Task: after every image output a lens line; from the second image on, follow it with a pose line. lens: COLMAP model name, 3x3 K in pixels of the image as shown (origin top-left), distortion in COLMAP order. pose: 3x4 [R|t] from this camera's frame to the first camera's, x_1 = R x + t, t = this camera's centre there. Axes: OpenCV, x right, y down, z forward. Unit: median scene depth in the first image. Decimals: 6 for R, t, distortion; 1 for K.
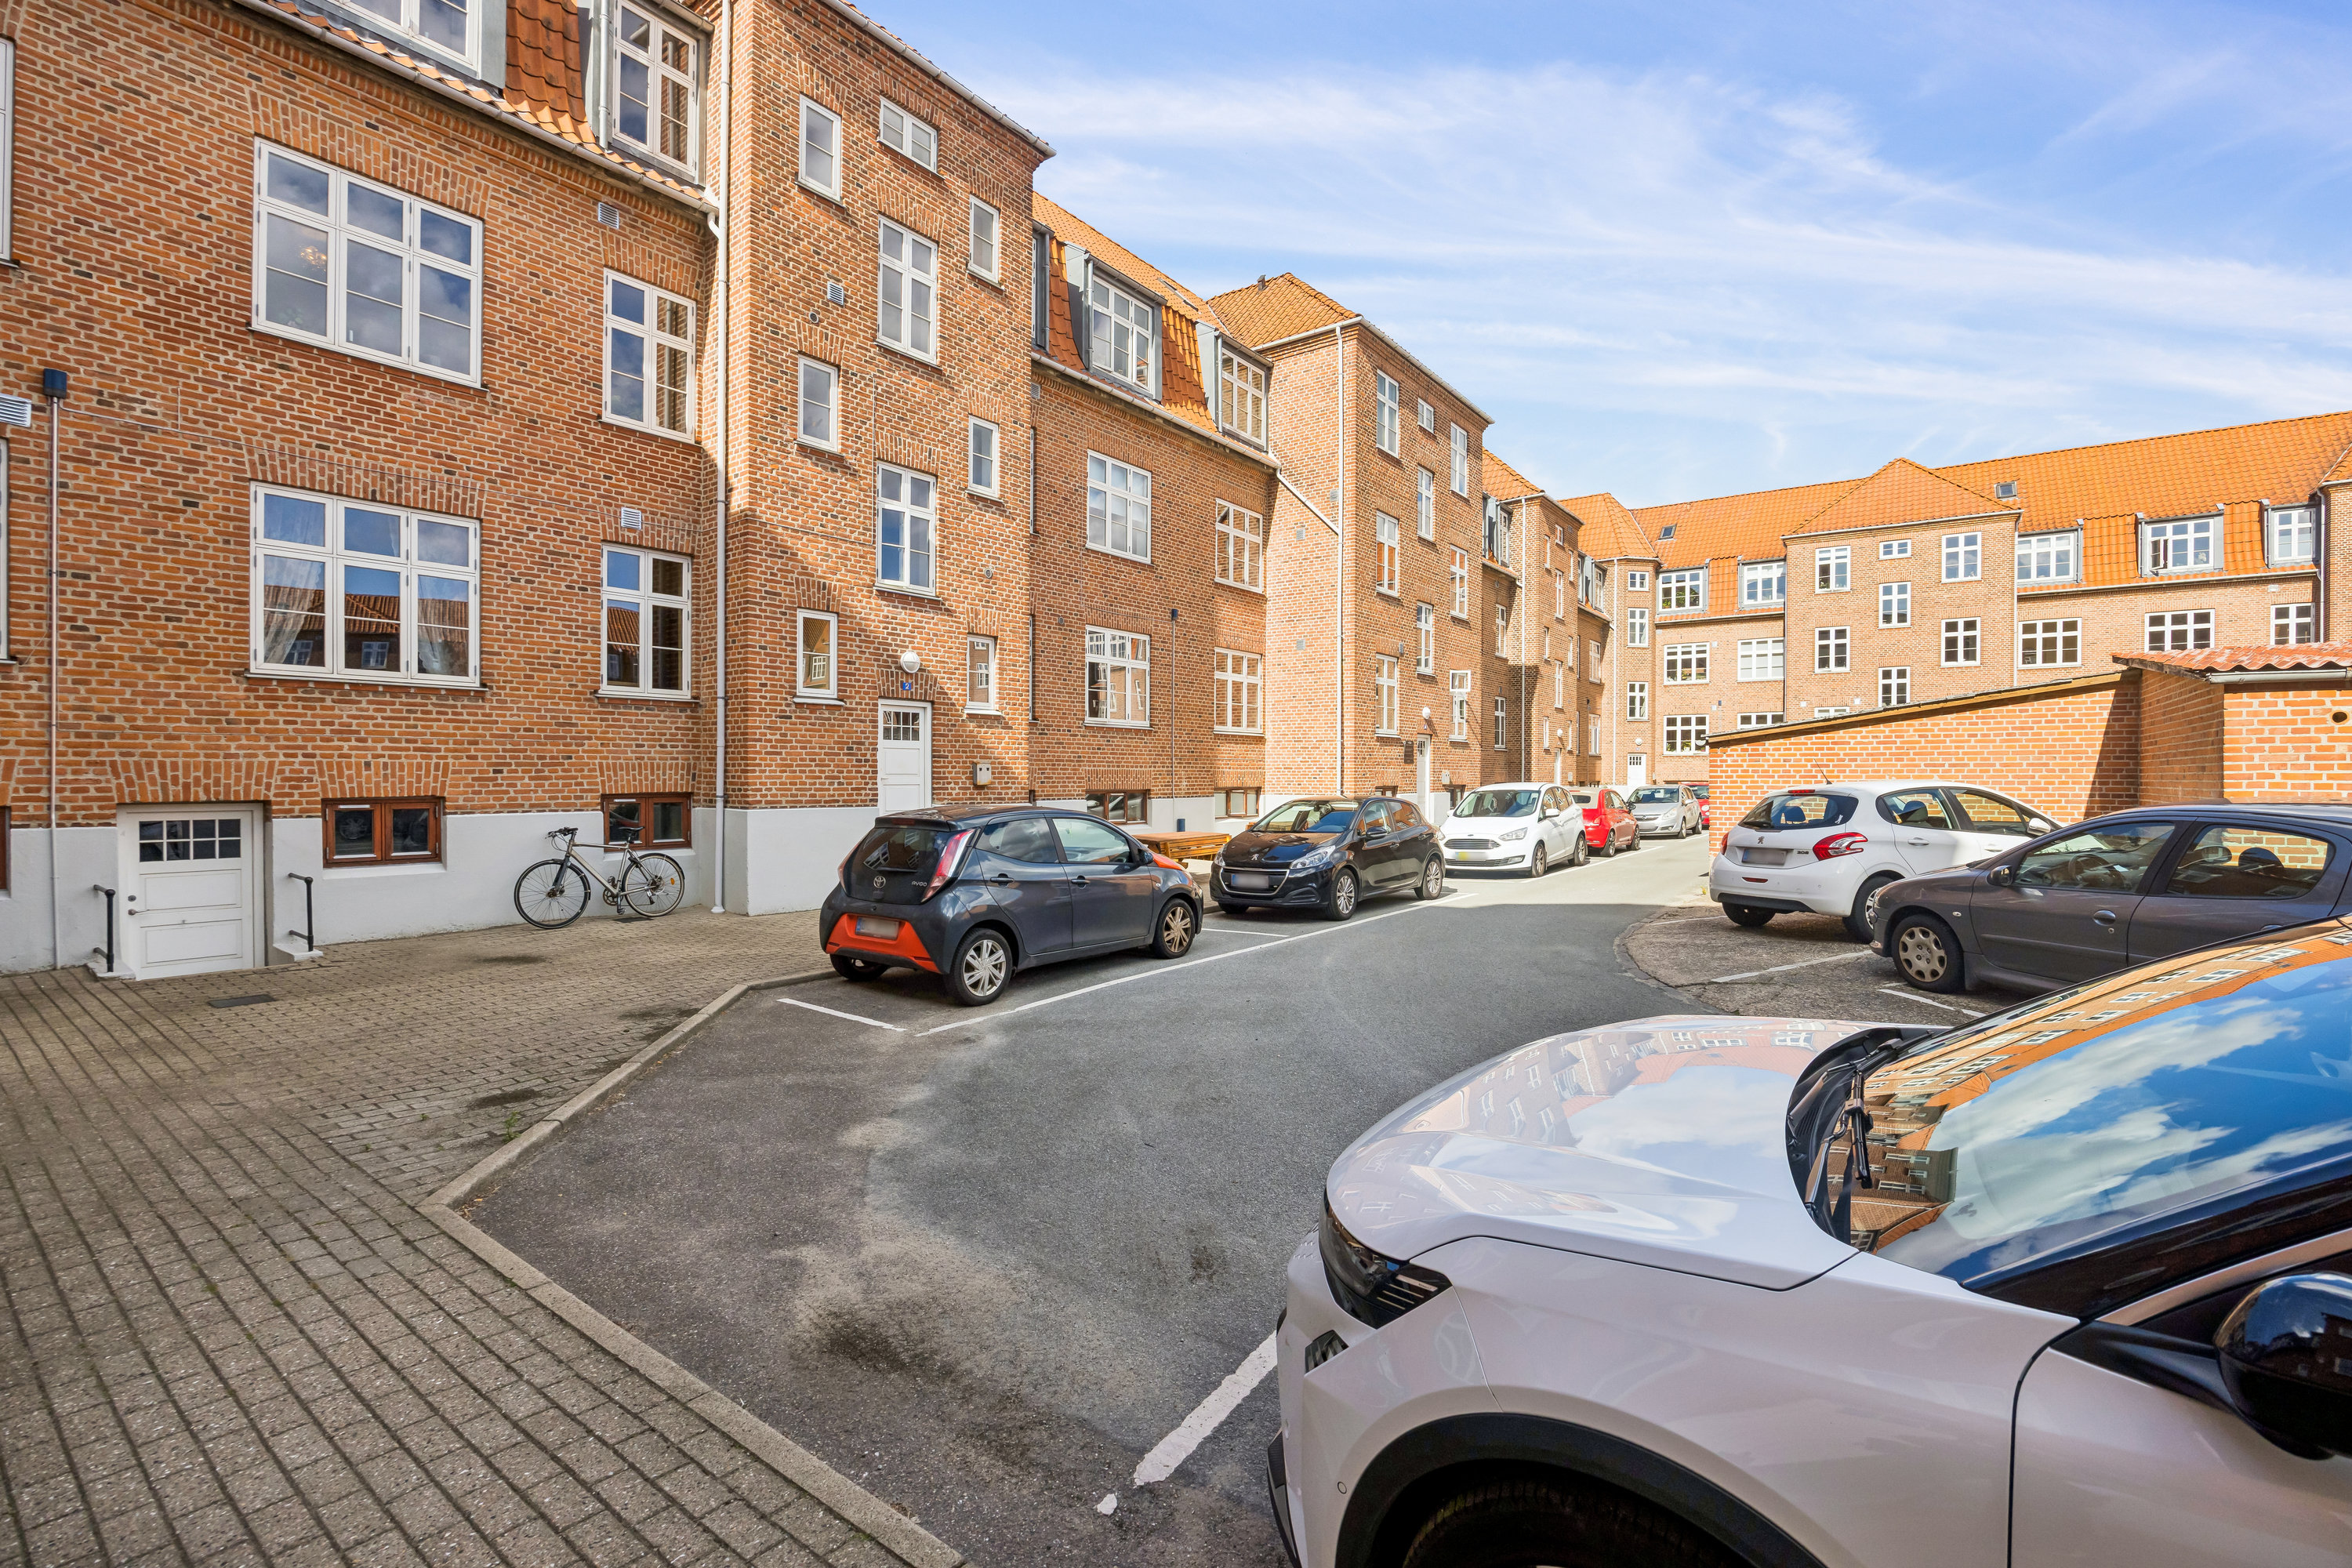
lens RADIAL K [[1018.2, 0, 1182.7], [0, 1018.2, 795.4], [0, 0, 1]] dist [-0.022656, 0.001115]
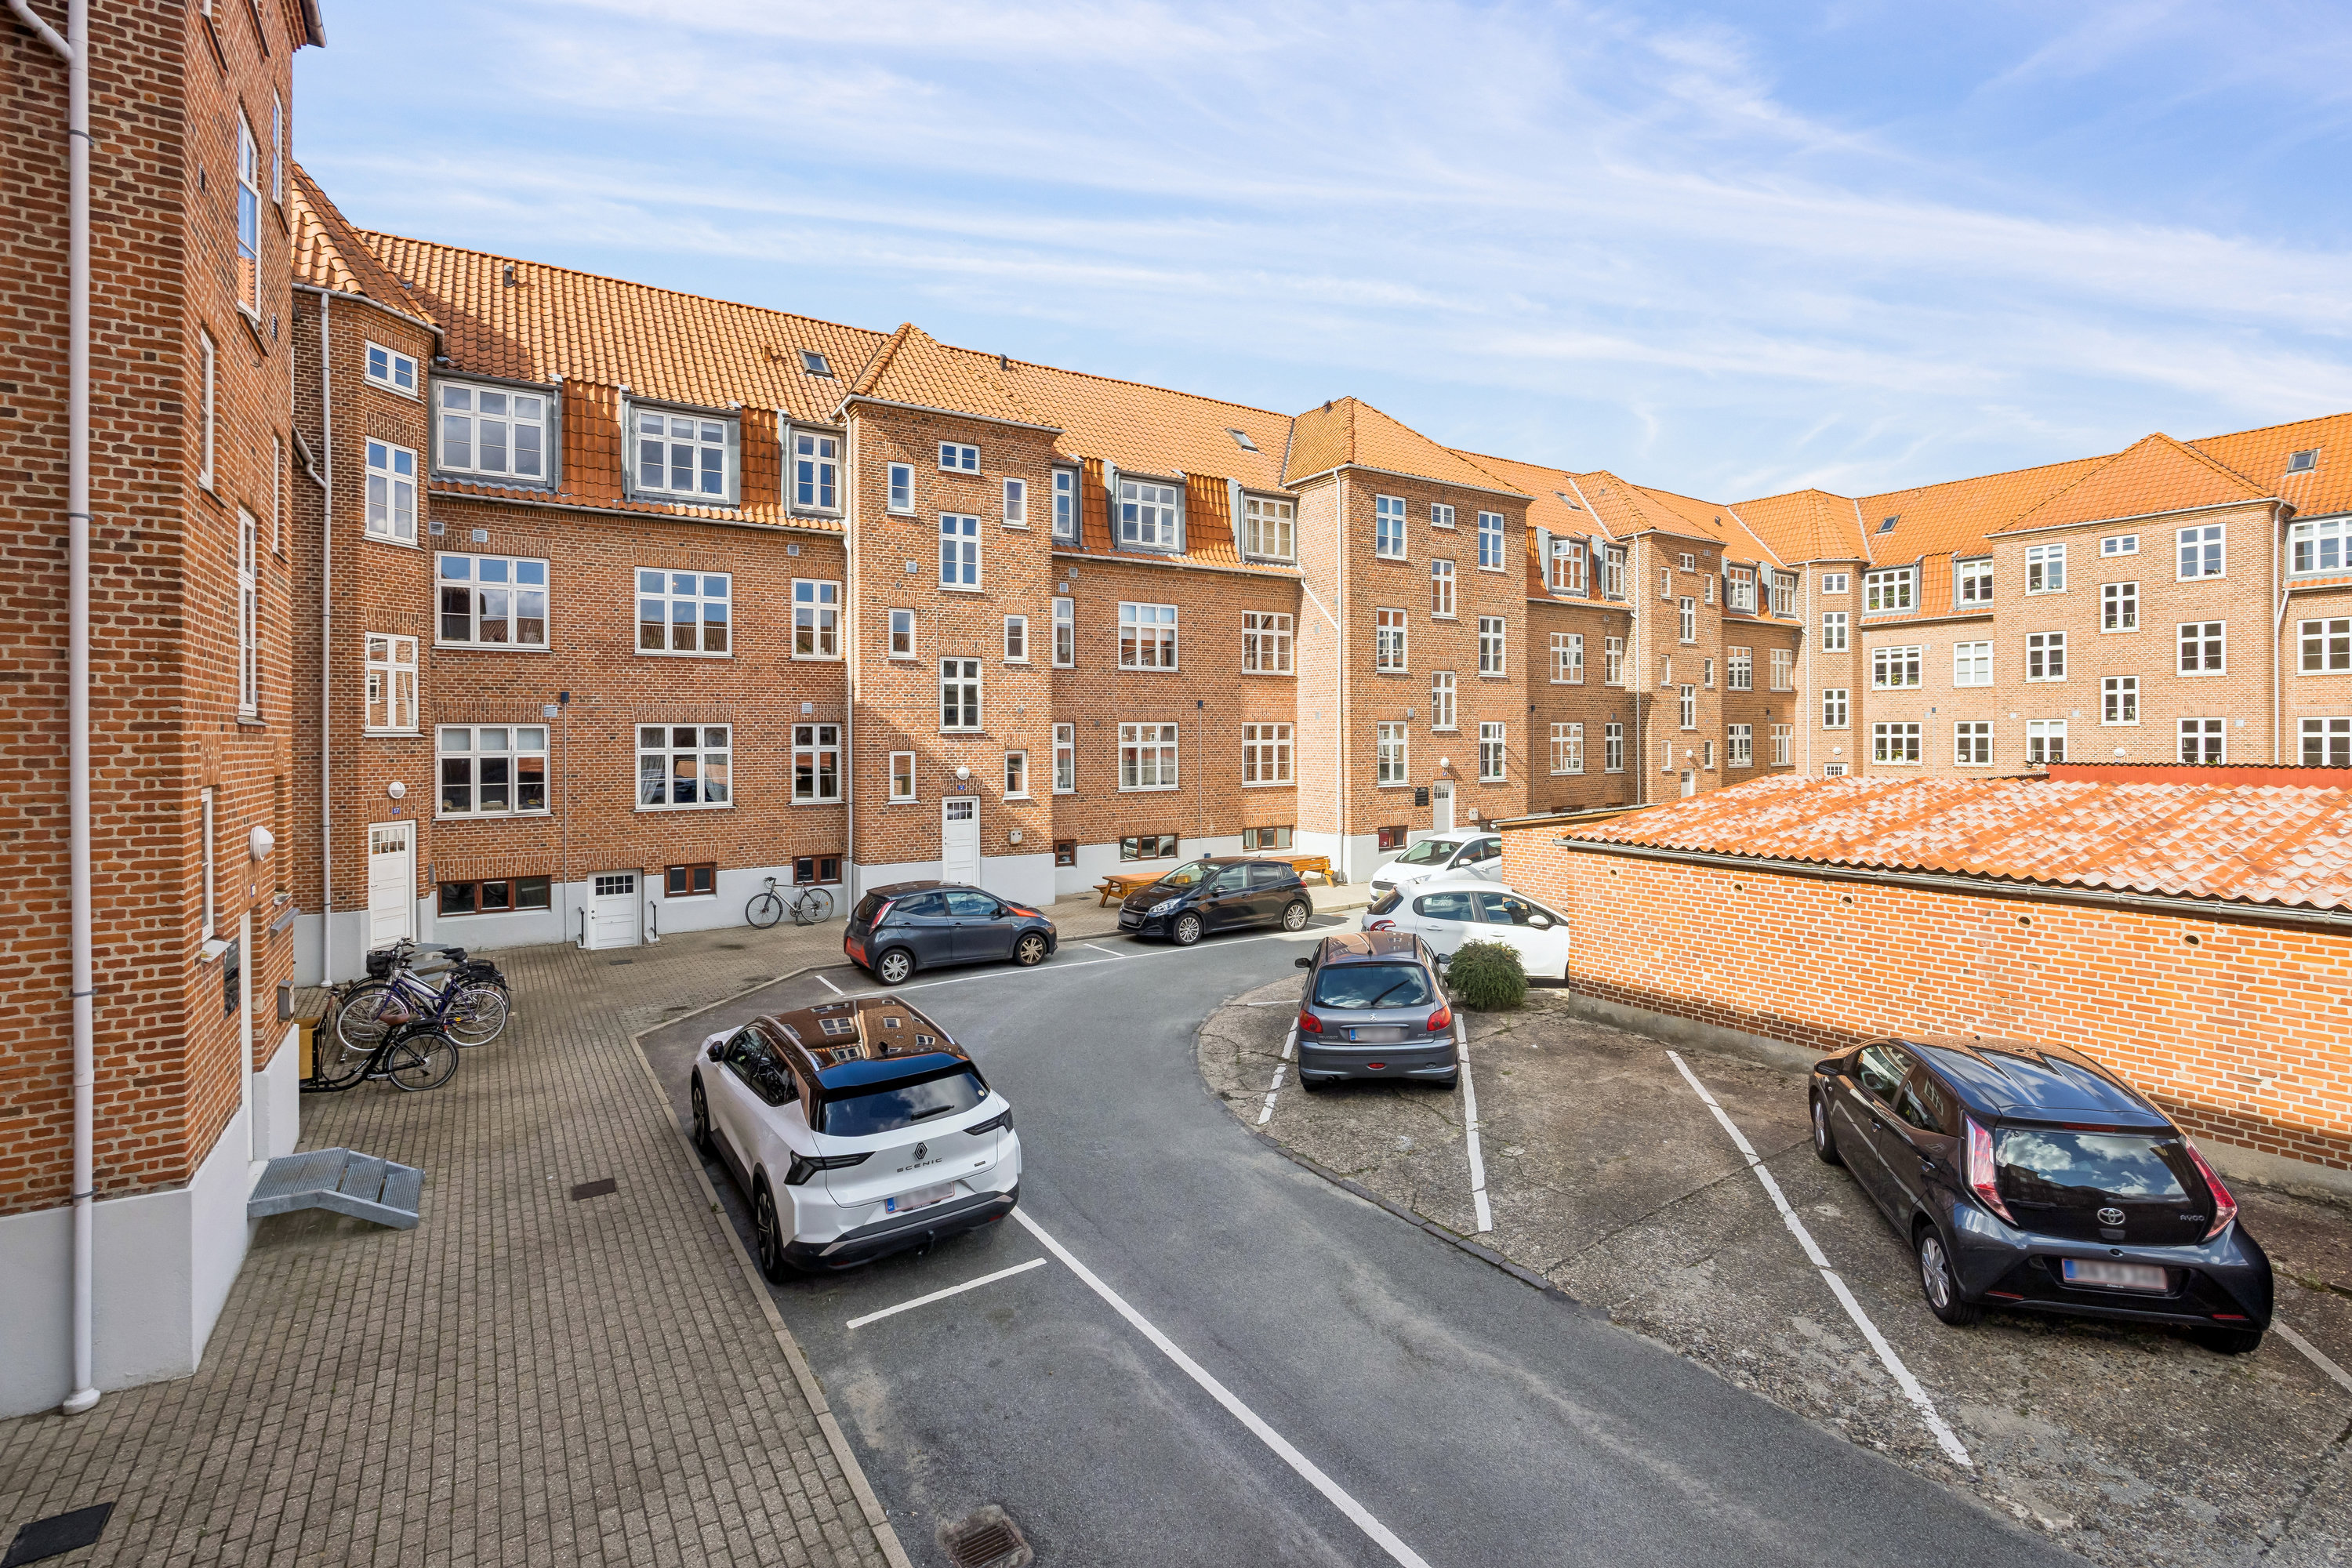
lens RADIAL K [[1080.2, 0, 1169.9], [0, 1080.2, 743.1], [0, 0, 1]] dist [-0.012976, 0.000812]
pose [[0.931150, -0.003267, -0.364621, 0.539852], [0.002115, 0.999991, -0.003559, -0.134621], [0.364630, 0.002543, 0.931149, -0.411386]]
